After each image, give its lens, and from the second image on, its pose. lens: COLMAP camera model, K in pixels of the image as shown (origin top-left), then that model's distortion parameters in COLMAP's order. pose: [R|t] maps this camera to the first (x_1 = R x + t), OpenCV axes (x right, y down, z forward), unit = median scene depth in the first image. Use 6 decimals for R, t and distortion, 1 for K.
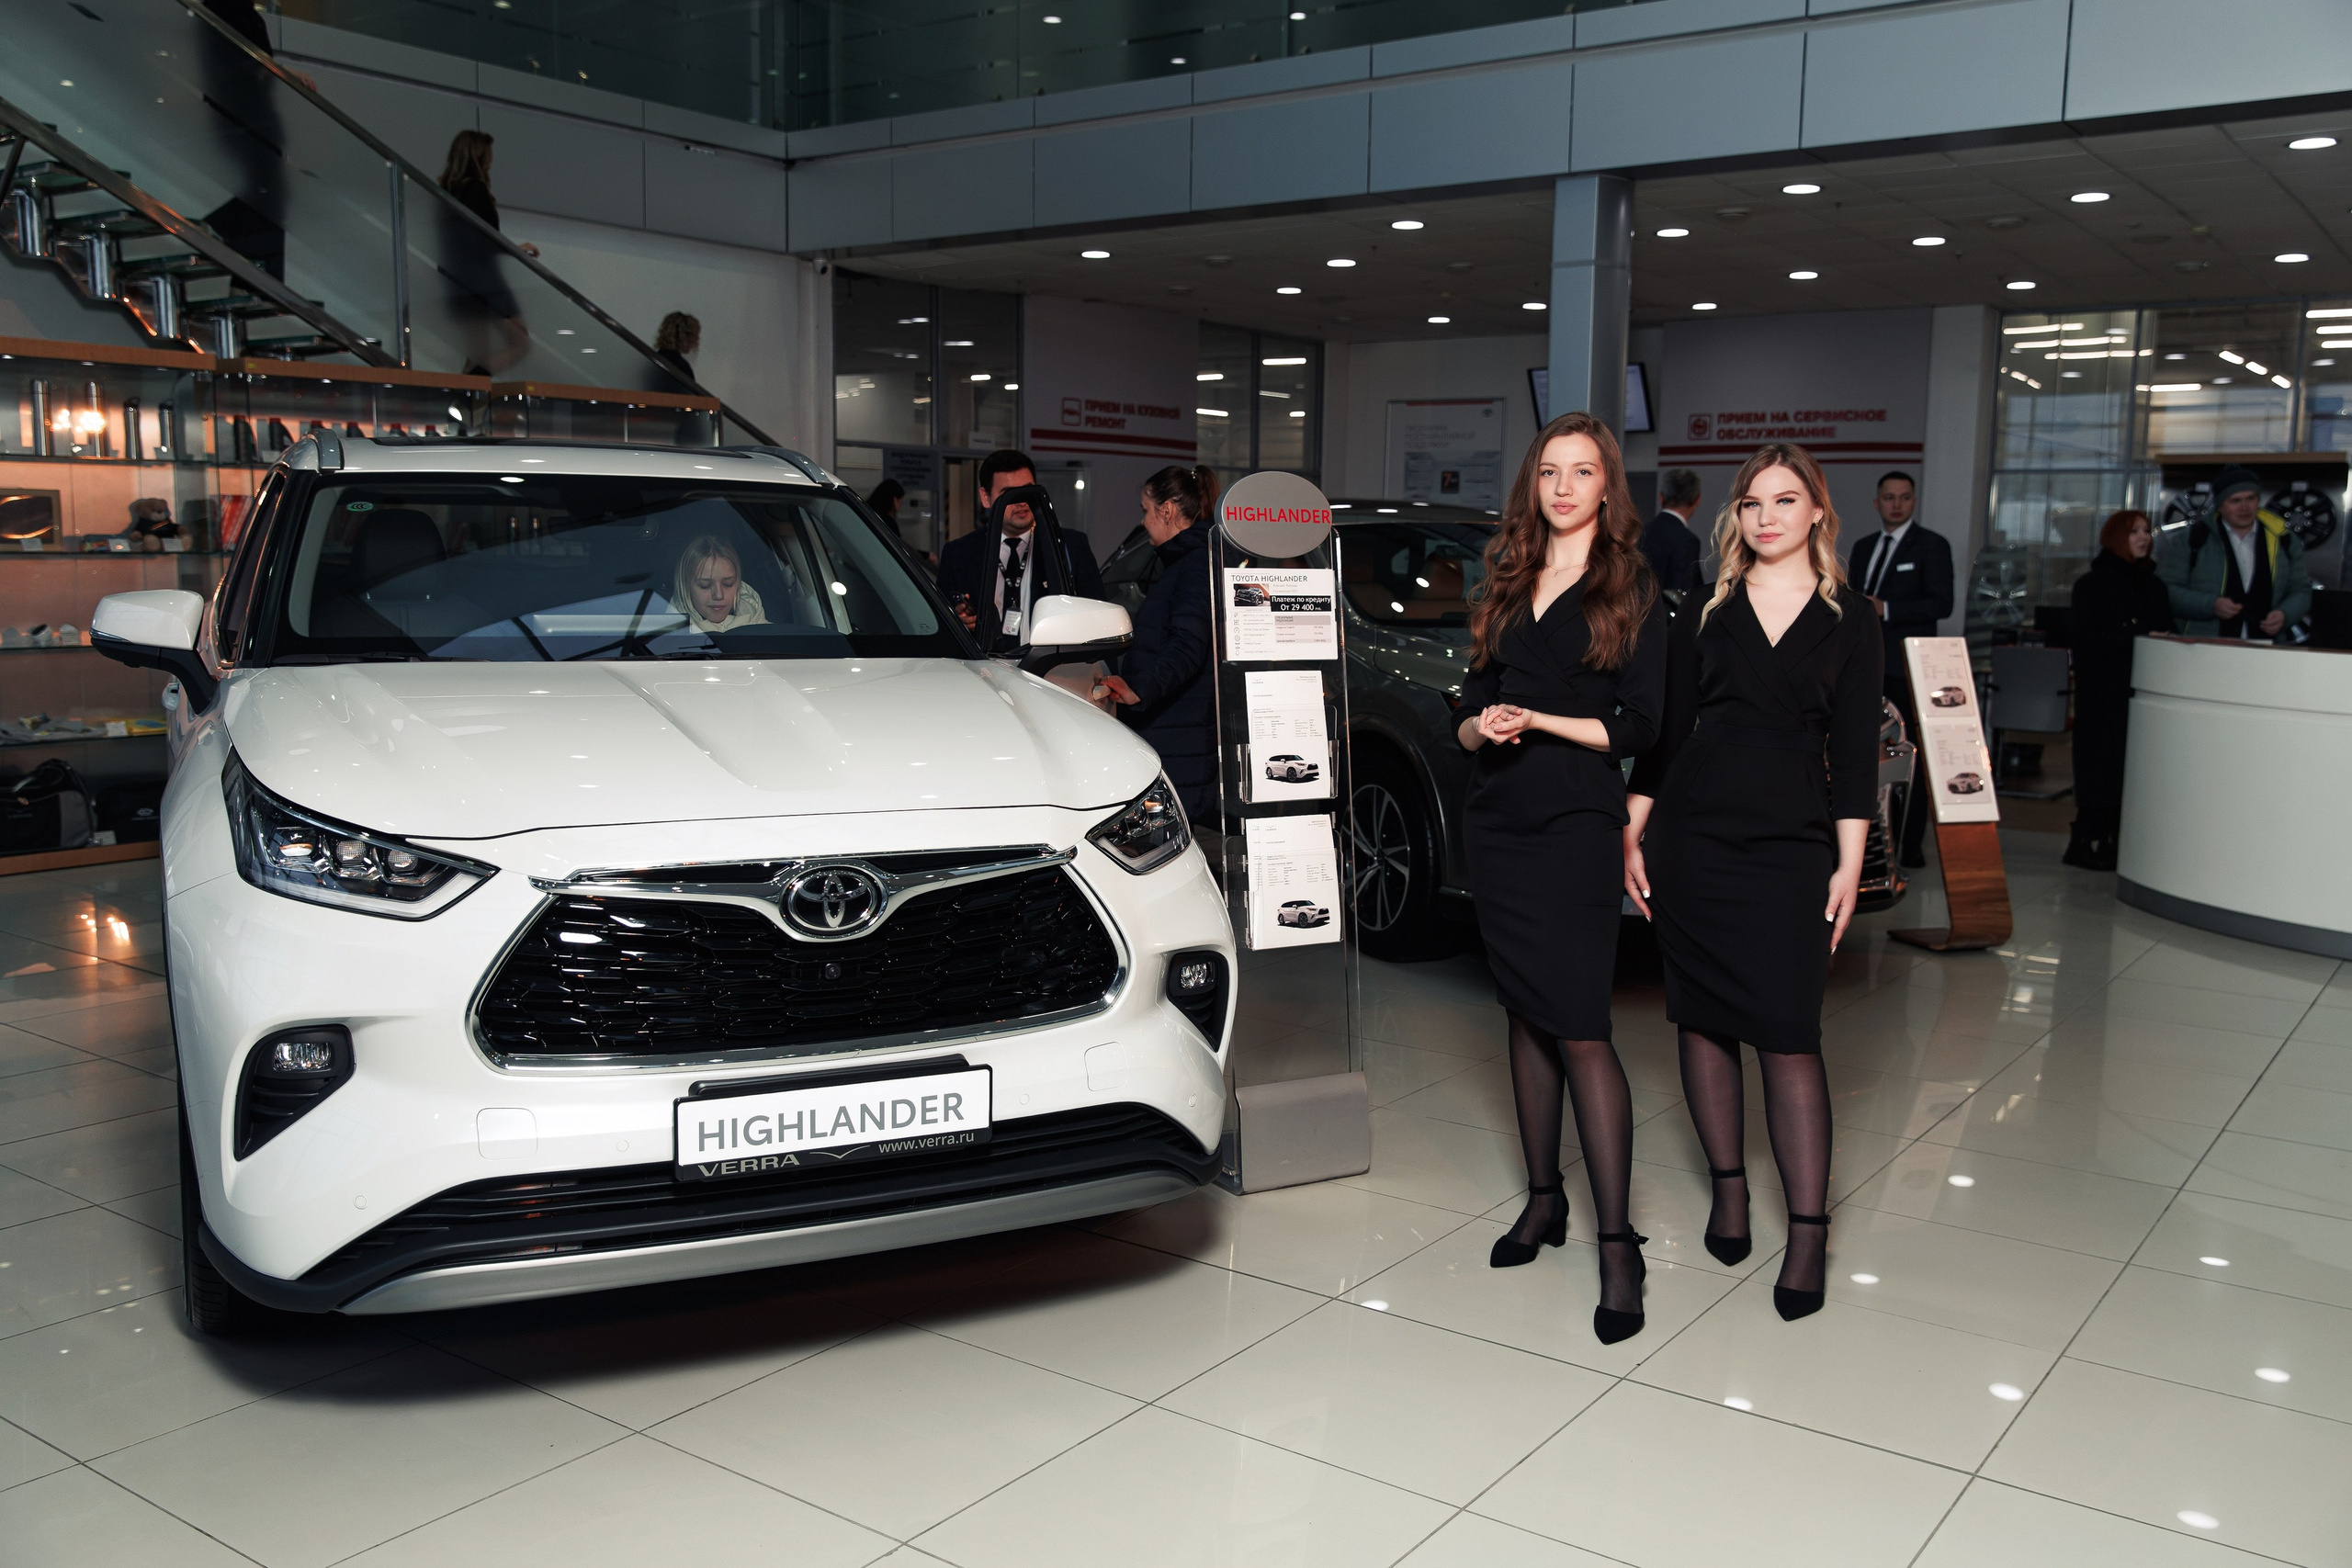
lens RADIAL K [[2017.9, 0, 1176.0], [0, 2017.9, 784.0], [0, 0, 1]] dist [-0.006766, 0.002202]
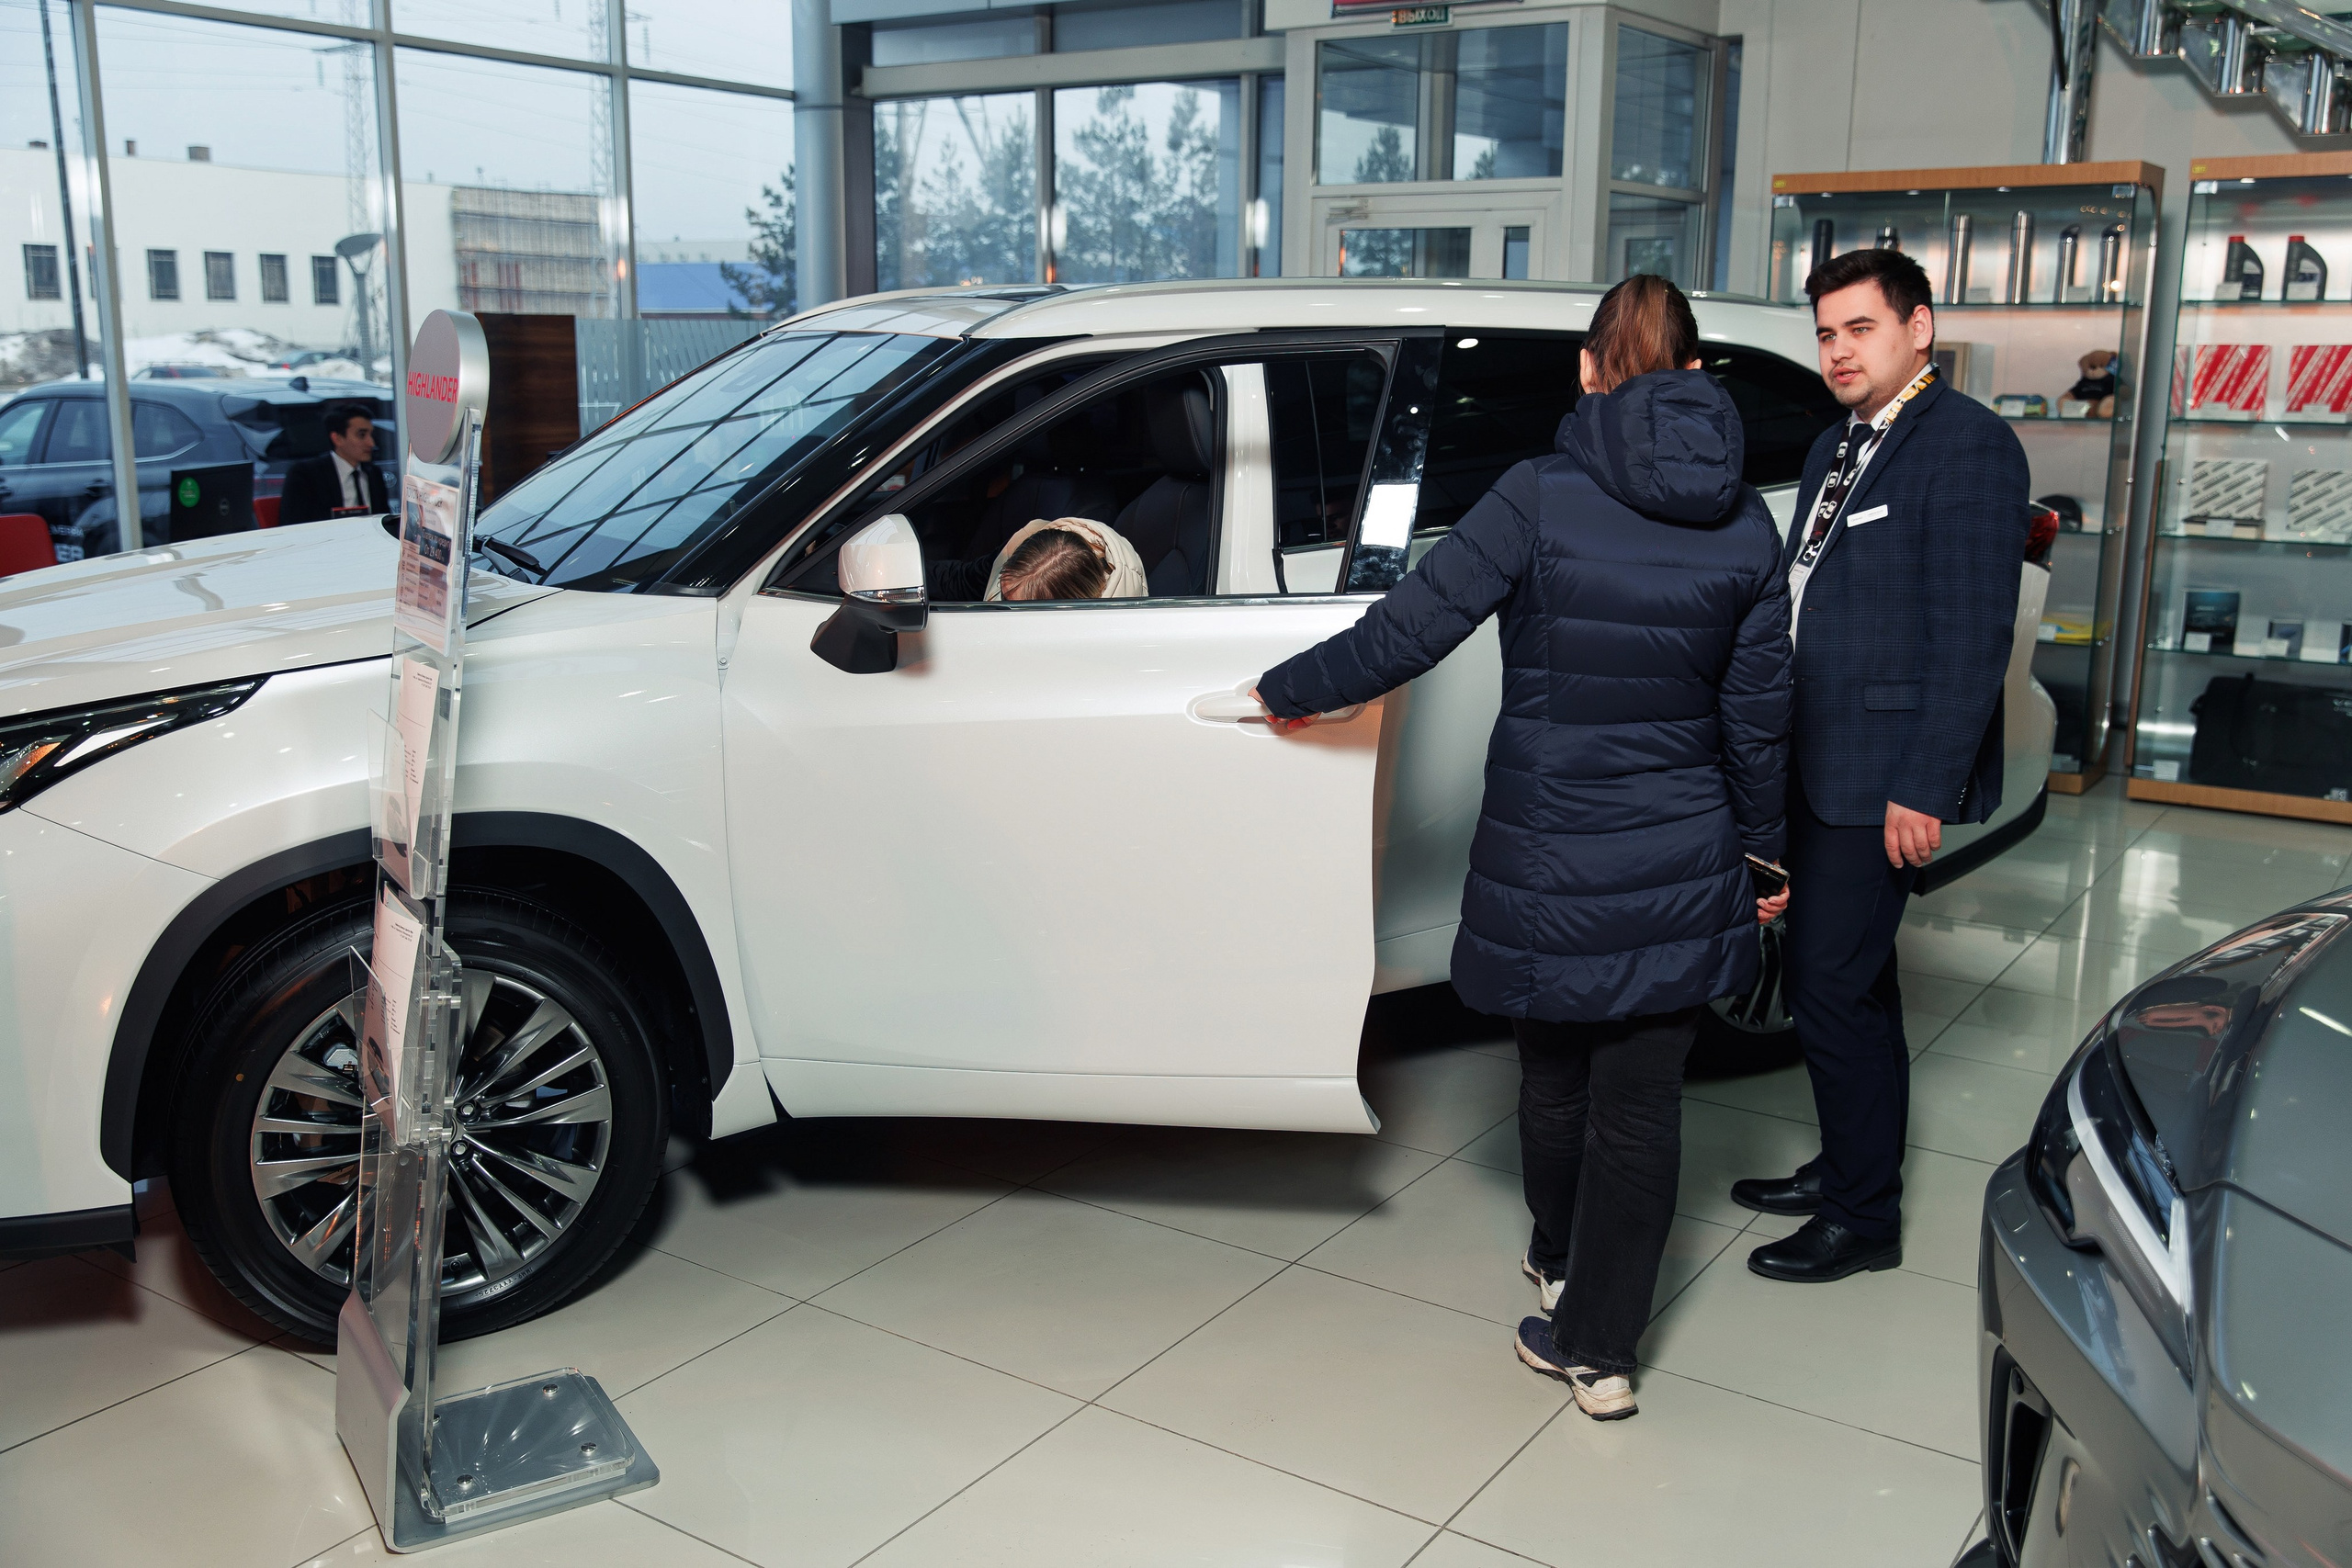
lens RADIAL K [[2117.2, 0, 1176.0], [0, 2117.2, 784.0], [0, 0, 1]] dist [0.009409, 0.010836]
pose [[0.029264, 0.197116, -0.979943, 0.242129], [-0.128493, 0.972971, 0.191876, -0.059417], [0.991279, 0.120300, 0.053801, 0.411163]]
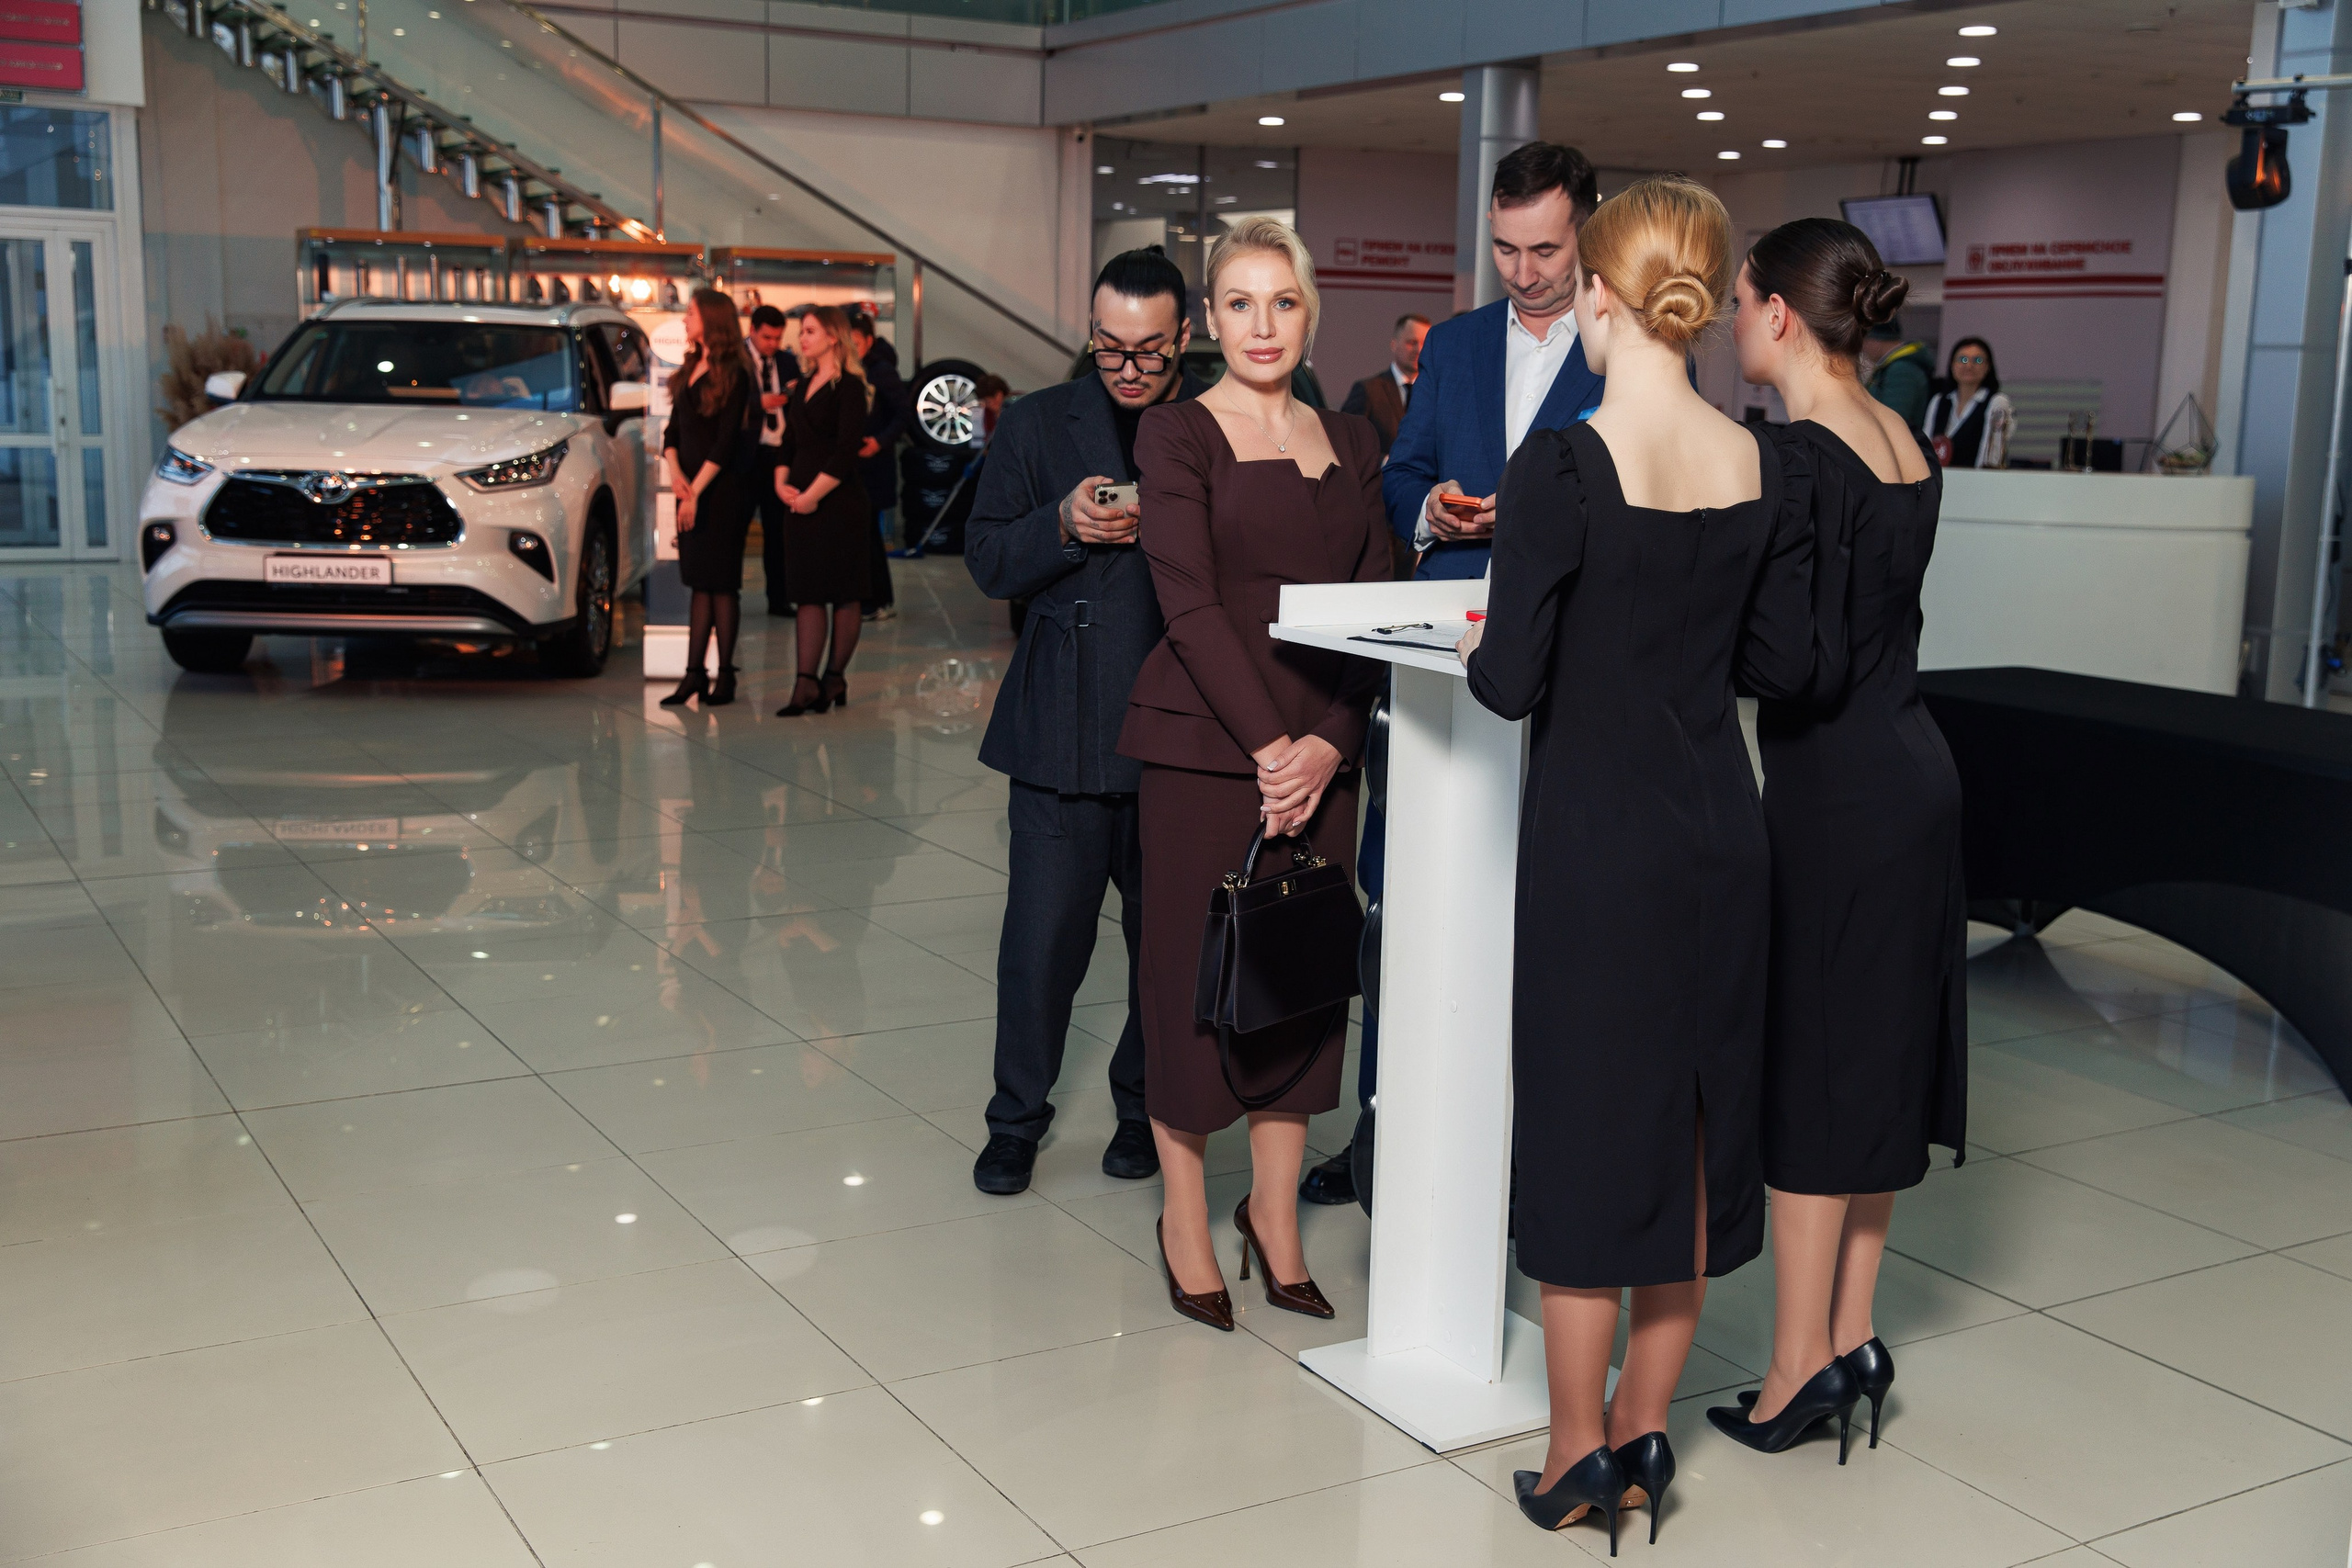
lens RADIAL K [[2611.4, 0, 1176.0], [0, 2611.4, 784.0], [0, 0, 1]] dist [0.000669, 0.000631]
pose [[0.905826, 0.075698, -0.416833, 0.582847], [-0.061941, 0.996998, 0.046452, 0.055578], [0.419098, -0.016259, 0.907795, -0.416315]]
